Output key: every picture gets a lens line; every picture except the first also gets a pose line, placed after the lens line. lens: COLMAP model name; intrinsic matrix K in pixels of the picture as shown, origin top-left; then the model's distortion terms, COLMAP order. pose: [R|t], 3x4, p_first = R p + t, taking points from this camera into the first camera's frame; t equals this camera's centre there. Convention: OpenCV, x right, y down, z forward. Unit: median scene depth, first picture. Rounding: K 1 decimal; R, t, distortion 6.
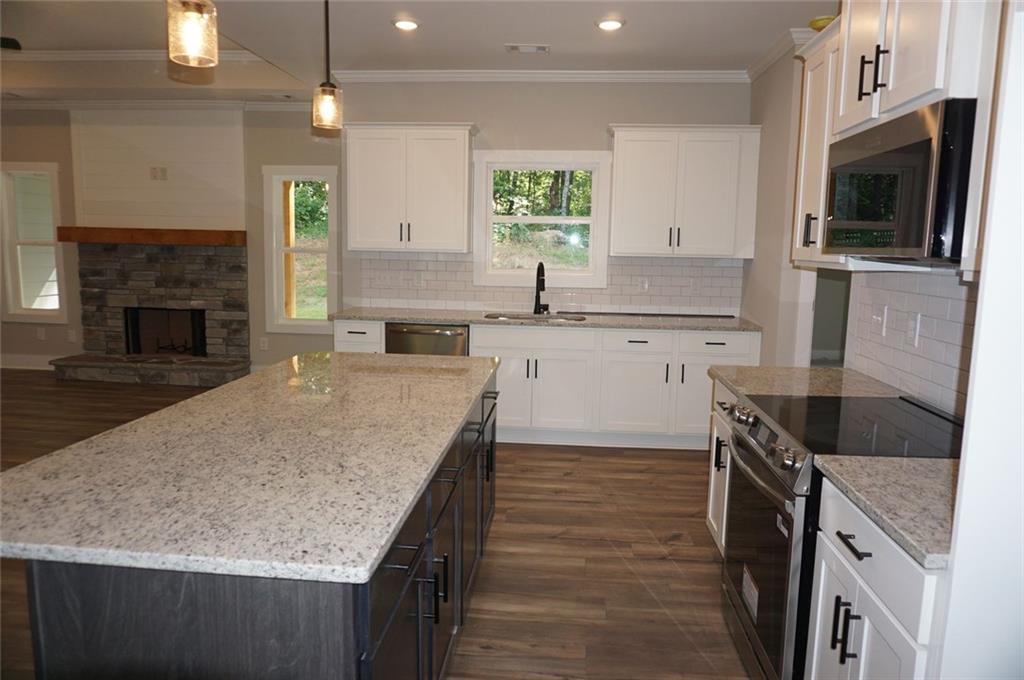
lens RADIAL K [[683.4, 0, 510.3], [0, 683.4, 344.9], [0, 0, 1]] dist [-0.057208, 0.041481]
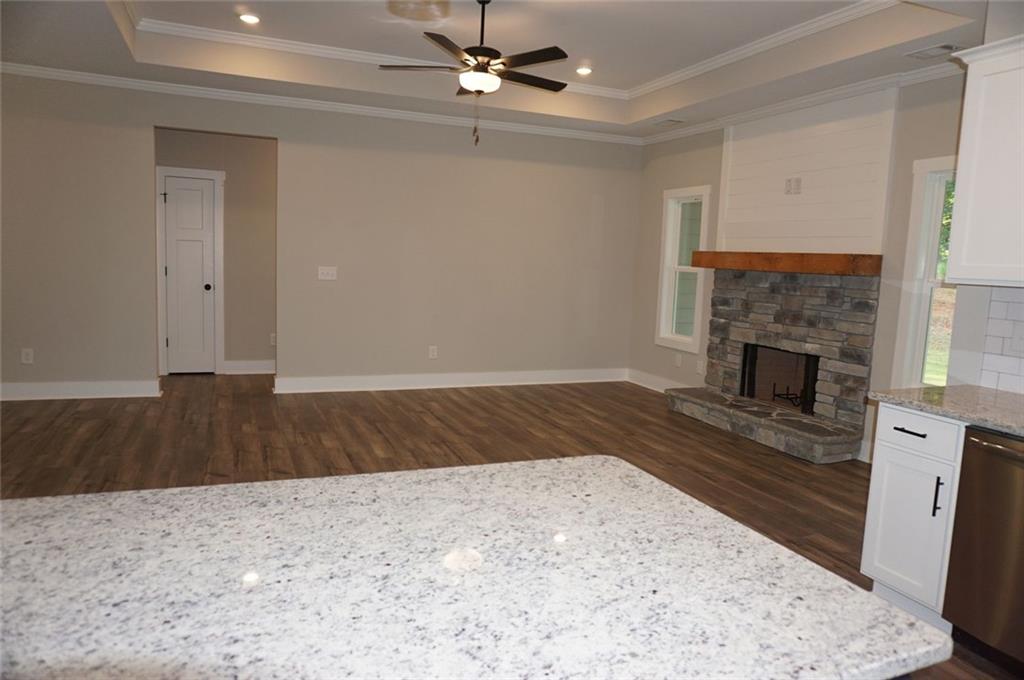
lens RADIAL K [[683.4, 0, 510.3], [0, 683.4, 344.9], [0, 0, 1]] dist [-0.057208, 0.041481]
pose [[0.456272, 0.105409, -0.883575, 0.070318], [-0.152857, 0.987483, 0.038871, -0.041520], [0.876613, 0.117325, 0.466673, 0.328096]]
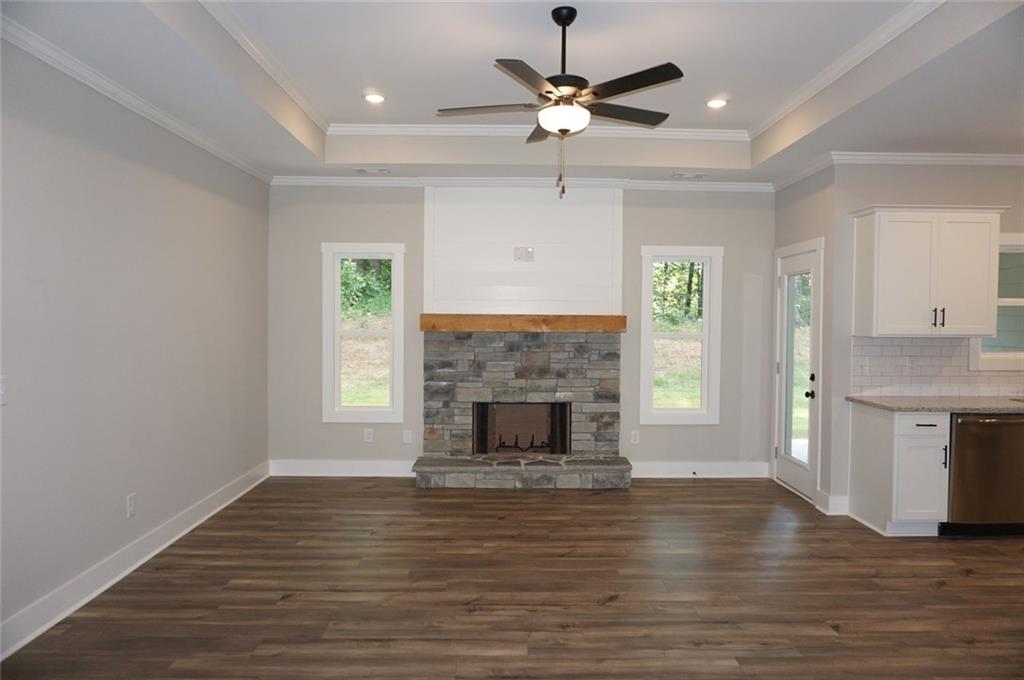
lens RADIAL K [[683.4, 0, 510.3], [0, 683.4, 344.9], [0, 0, 1]] dist [-0.057208, 0.041481]
pose [[0.994571, -0.023421, 0.101386, -0.627690], [0.033838, 0.994180, -0.102280, -0.037650], [-0.098400, 0.105156, 0.989576, 0.094426]]
